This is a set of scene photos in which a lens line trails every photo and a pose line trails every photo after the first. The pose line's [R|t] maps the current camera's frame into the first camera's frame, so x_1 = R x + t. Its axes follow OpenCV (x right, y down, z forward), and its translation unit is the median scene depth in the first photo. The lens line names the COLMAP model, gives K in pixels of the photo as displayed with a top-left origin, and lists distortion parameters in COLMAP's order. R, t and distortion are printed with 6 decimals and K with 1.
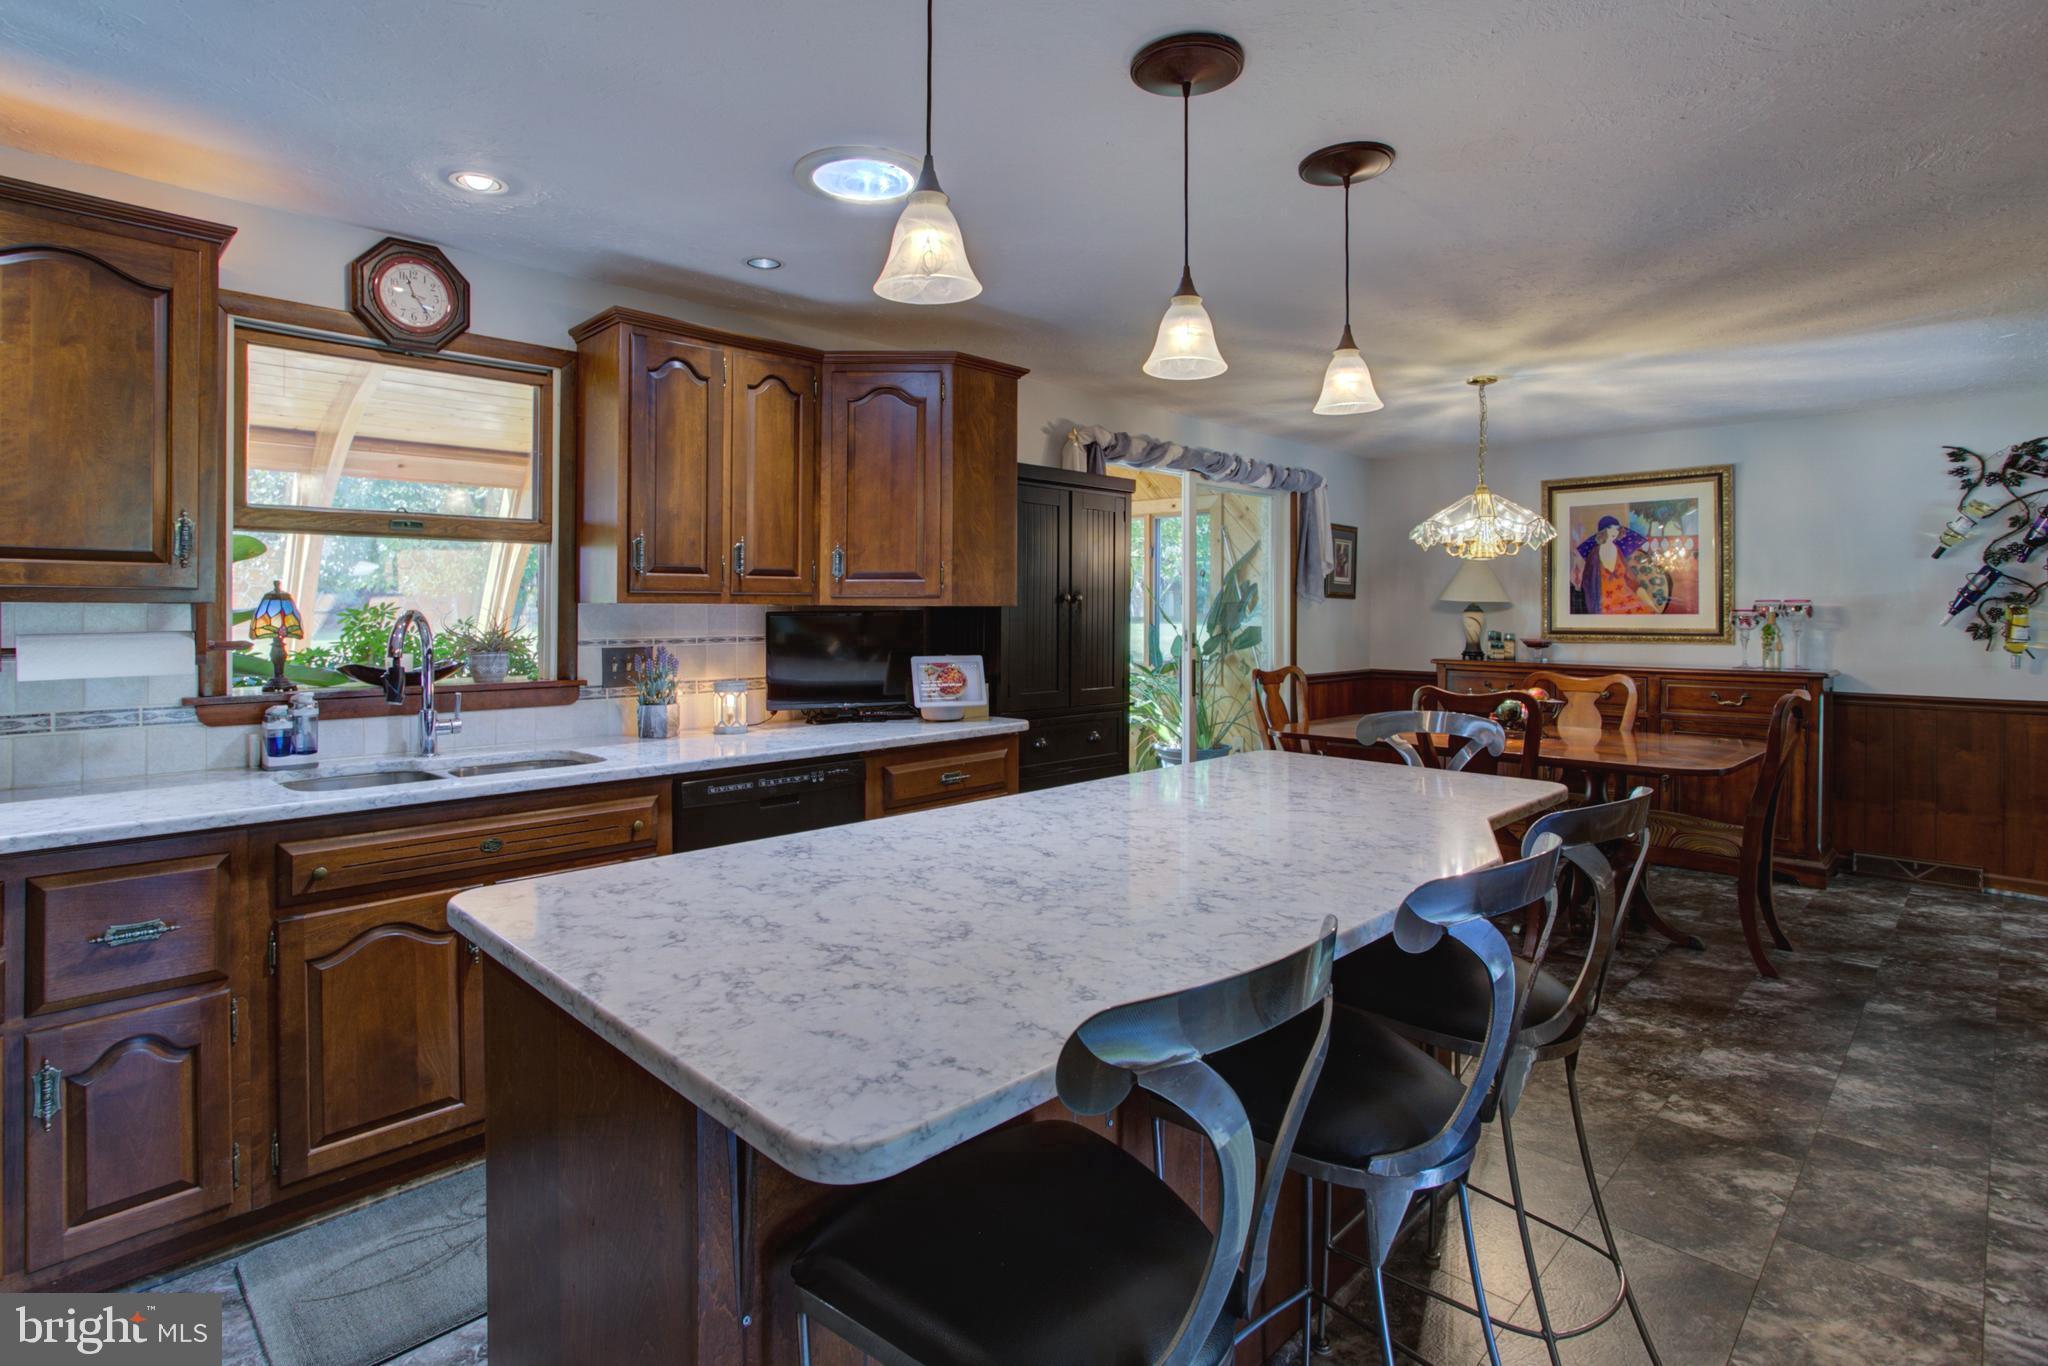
lens RADIAL K [[1012.4, 0, 985.3], [0, 1012.4, 615.1], [0, 0, 1]] dist [-0.039457, 0.018456]
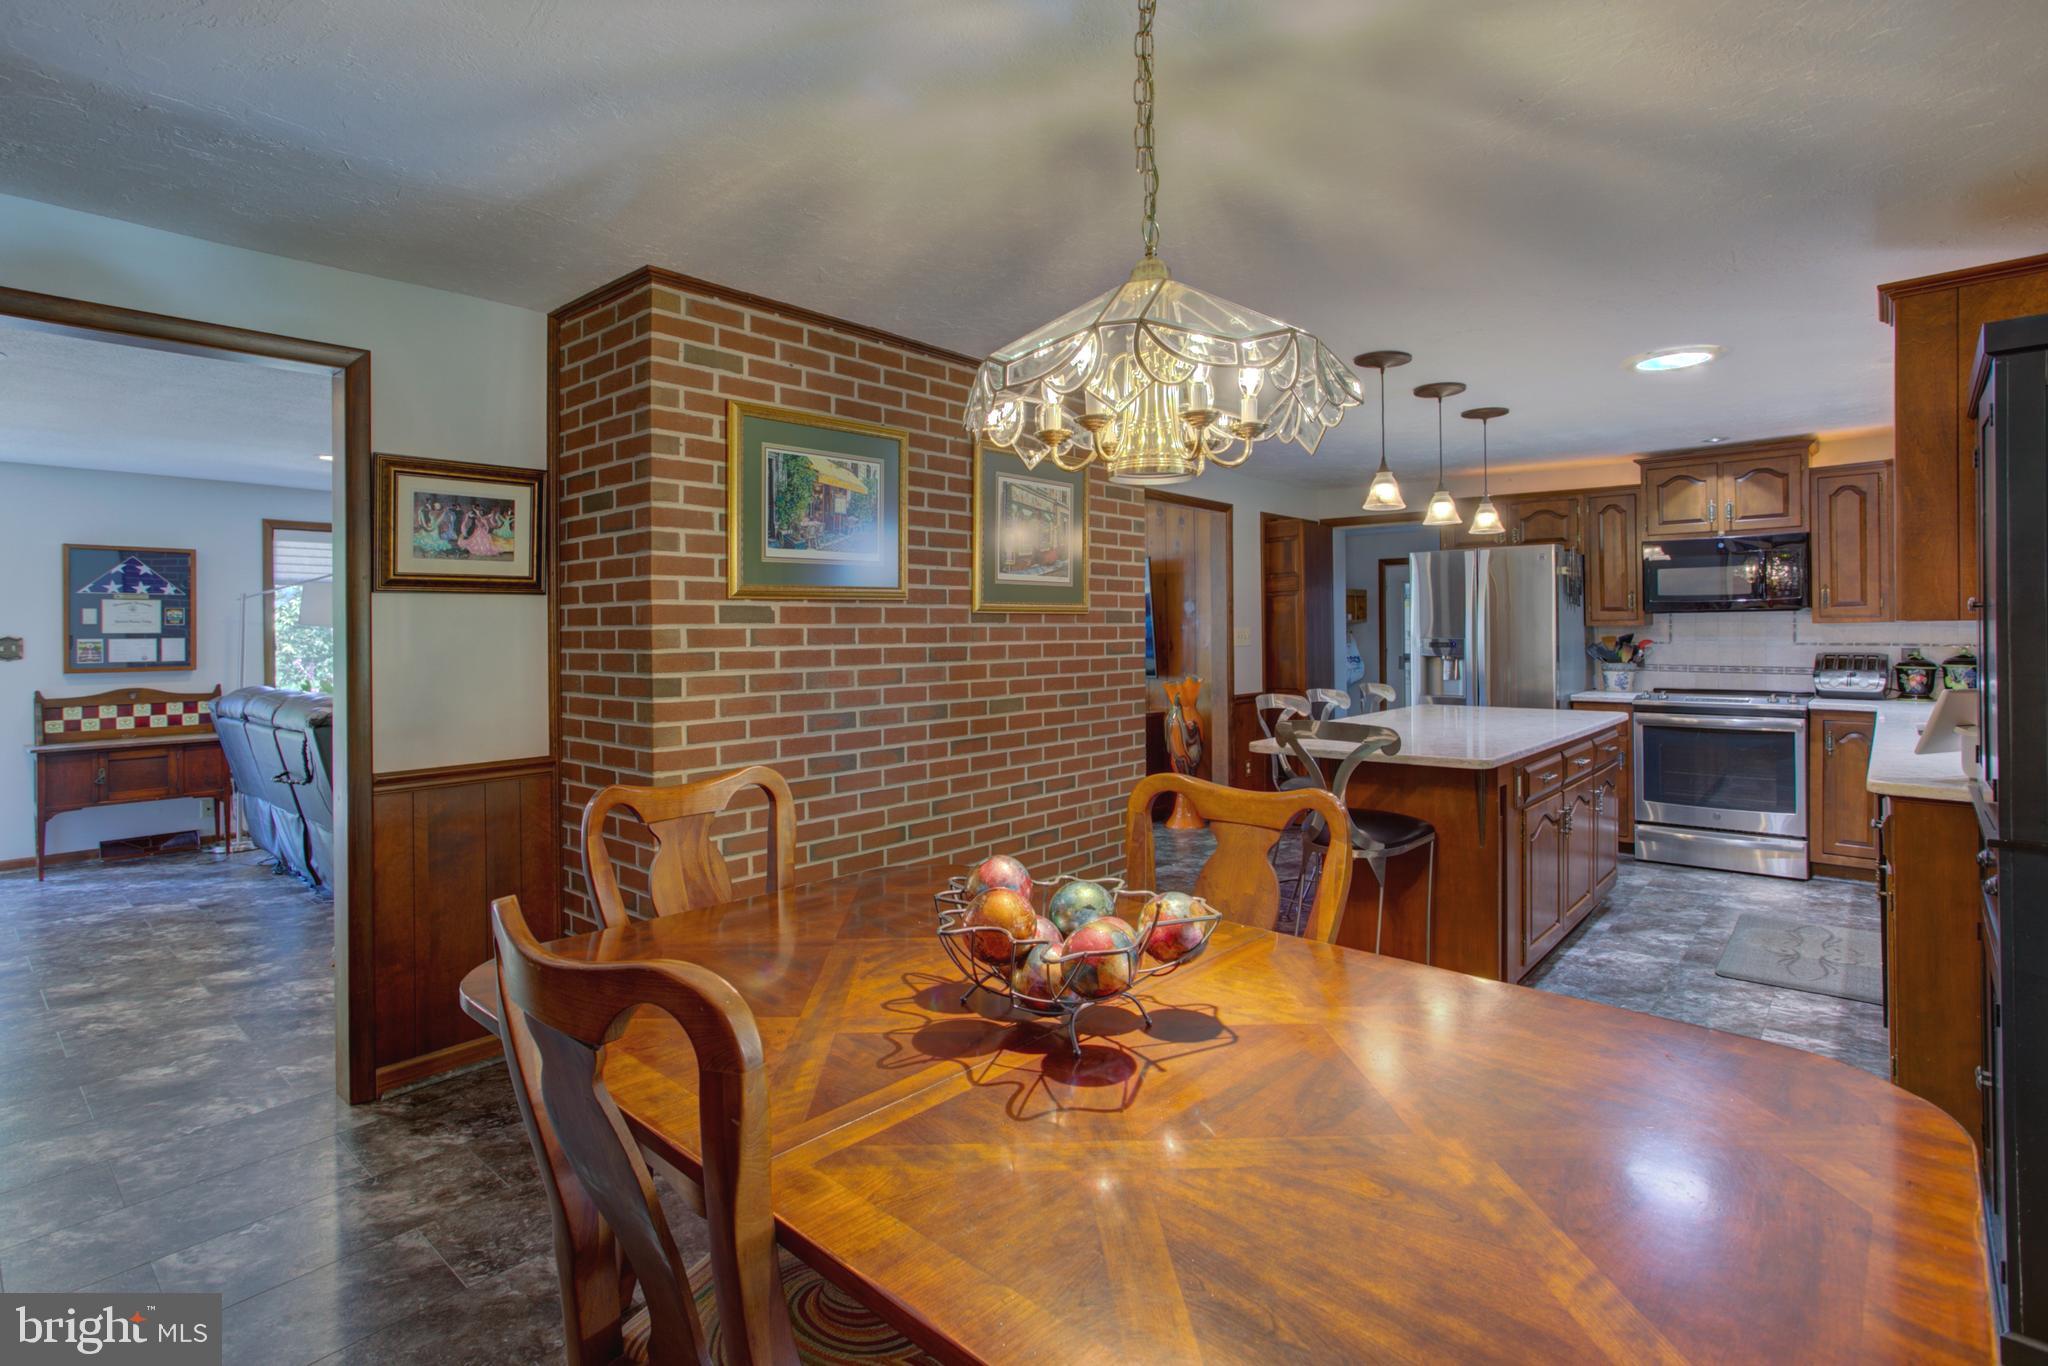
lens RADIAL K [[1012.4, 0, 986.4], [0, 1012.4, 633.1], [0, 0, 1]] dist [-0.039457, 0.018456]
pose [[-0.997584, 0.003057, -0.069409, 0.861740], [0.002146, 0.999911, 0.013191, -0.013087], [0.069443, 0.013010, -0.997501, 1.974915]]
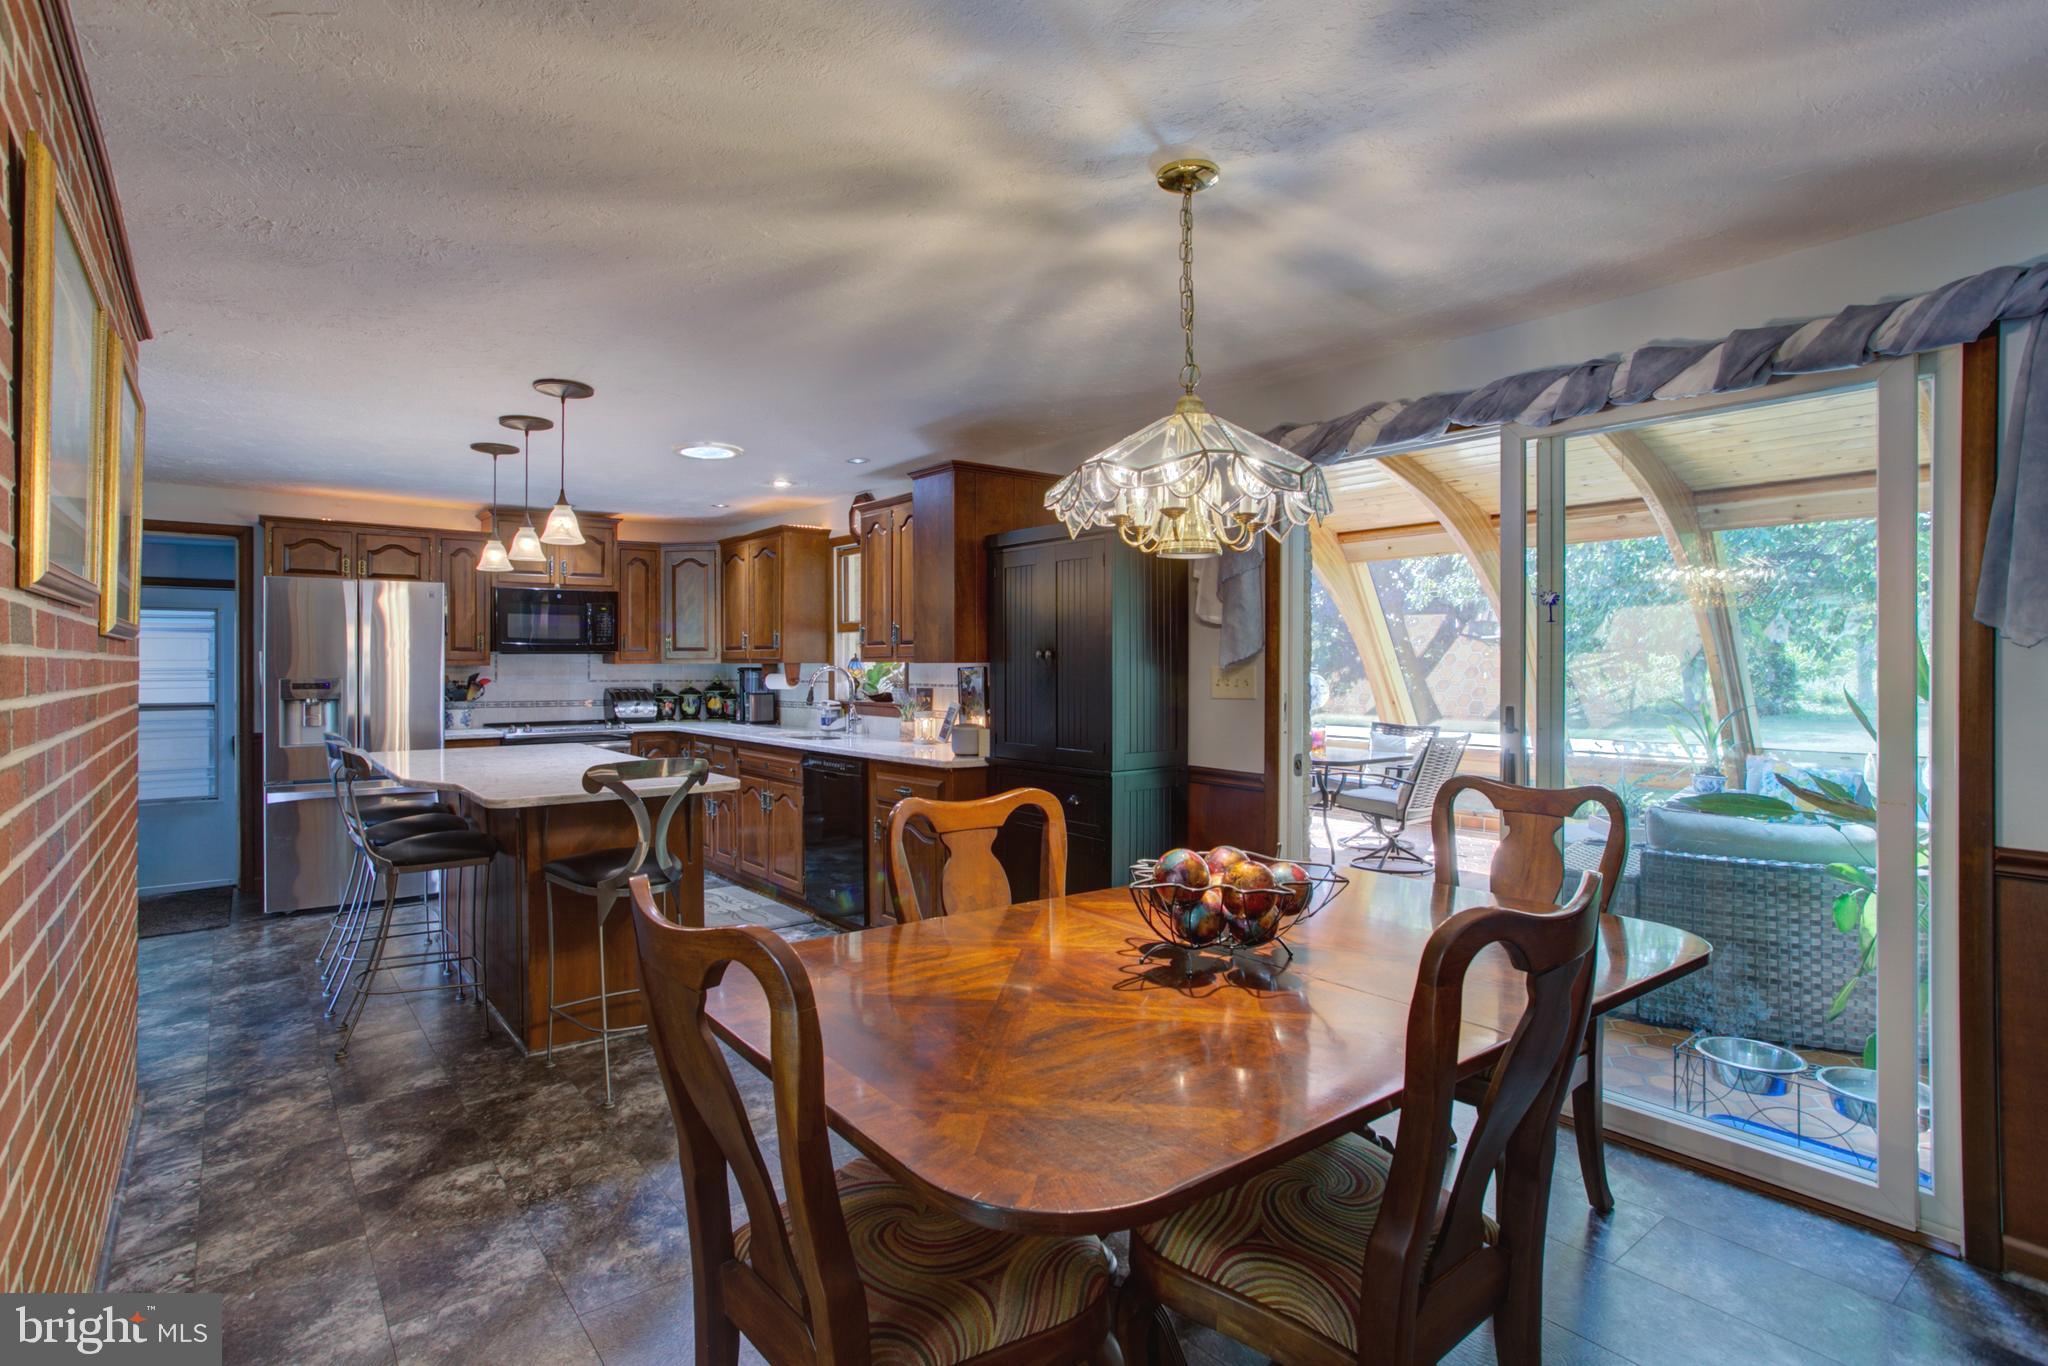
lens RADIAL K [[1012.4, 0, 1027.7], [0, 1012.4, 669.9], [0, 0, 1]] dist [-0.039457, 0.018456]
pose [[-0.090950, 0.001247, -0.995855, 1.438777], [-0.008341, 0.999963, 0.002014, -0.003306], [0.995820, 0.008490, -0.090937, 1.433361]]
